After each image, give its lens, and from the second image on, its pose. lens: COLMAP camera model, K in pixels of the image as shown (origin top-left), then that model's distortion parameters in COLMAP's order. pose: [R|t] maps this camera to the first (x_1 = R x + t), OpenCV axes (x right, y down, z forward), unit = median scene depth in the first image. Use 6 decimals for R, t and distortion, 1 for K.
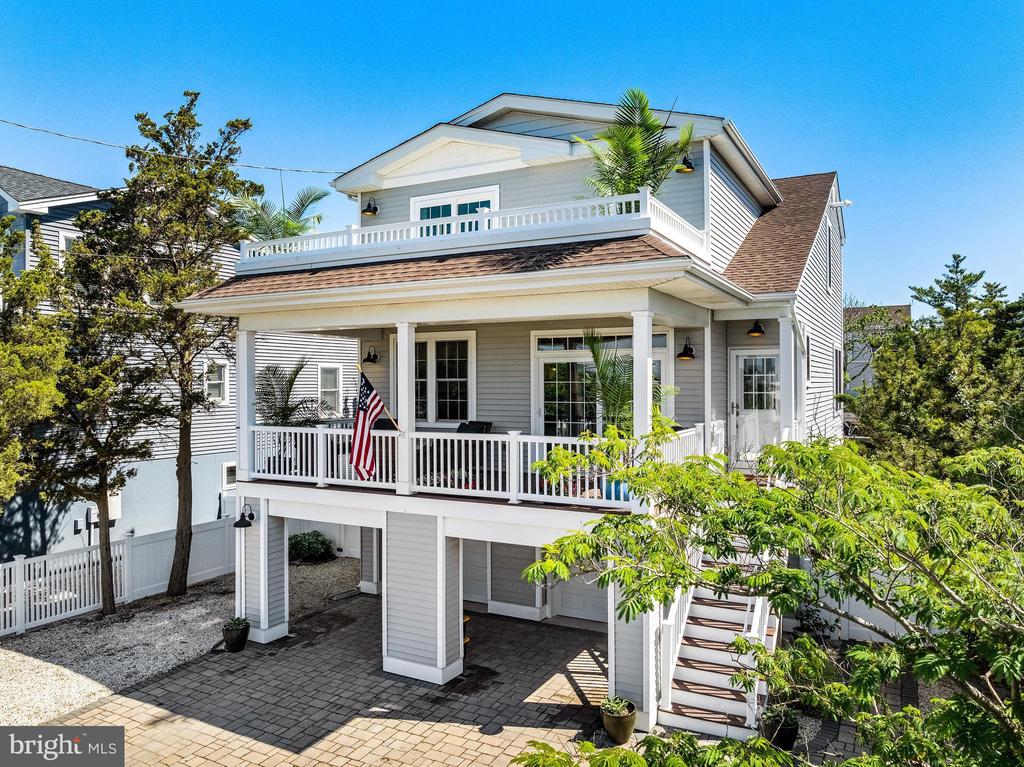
lens RADIAL K [[685.2, 0, 578.8], [0, 685.2, 392.3], [0, 0, 1]] dist [-0.025828, 0.001620]
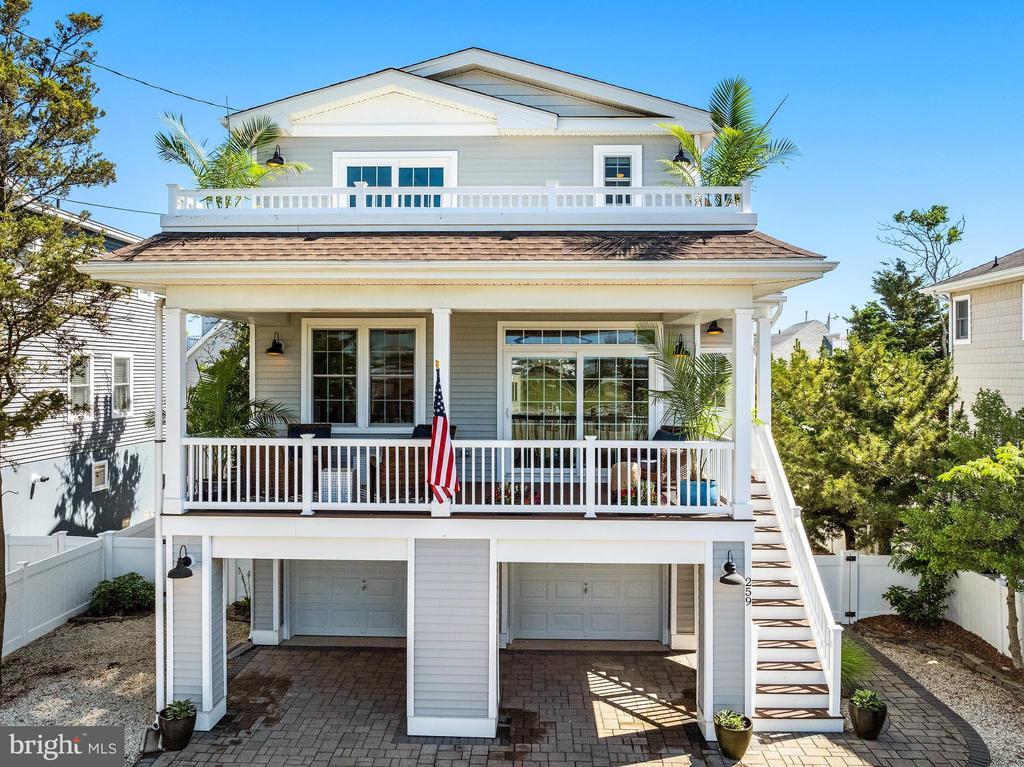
lens RADIAL K [[730.6, 0, 512.0], [0, 730.6, 383.5], [0, 0, 1]] dist [-0.028137, 0.000128]
pose [[0.916078, 0.001137, 0.400998, -0.494408], [-0.000384, 0.999998, -0.001958, -0.008635], [-0.400999, 0.001640, 0.916077, 0.148868]]
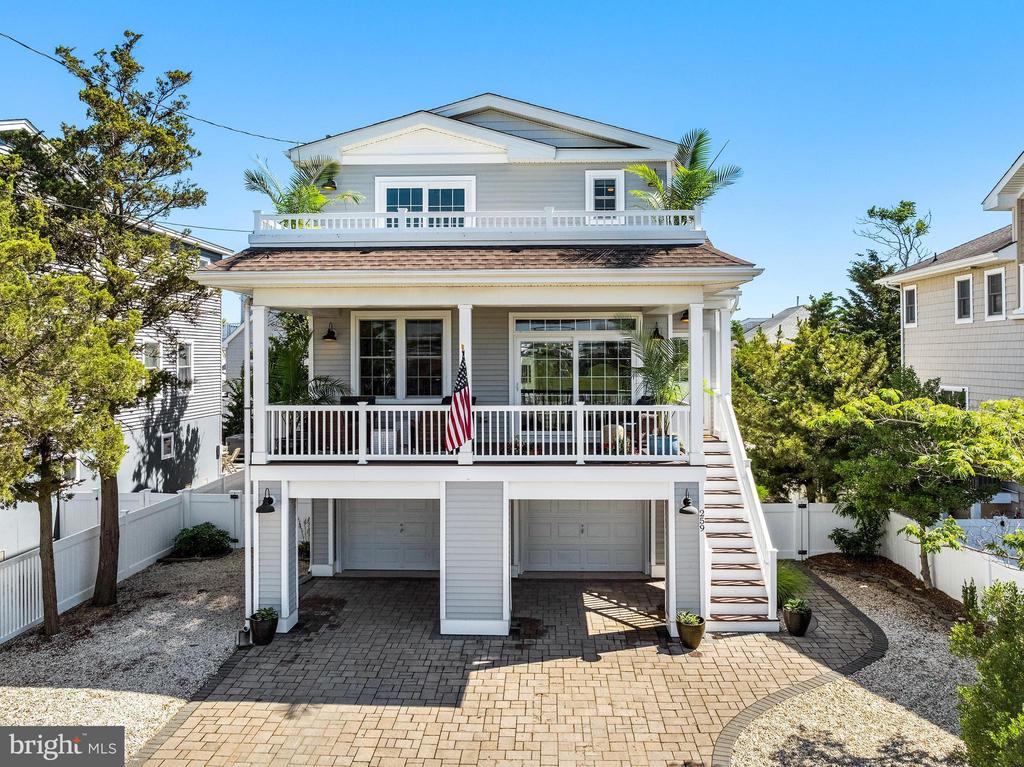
lens RADIAL K [[702.0, 0, 527.7], [0, 702.0, 362.3], [0, 0, 1]] dist [-0.017036, -0.002324]
pose [[0.915225, -0.002605, 0.402935, -0.568814], [0.006264, 0.999950, -0.007764, -0.001665], [-0.402895, 0.009630, 0.915196, -0.045653]]
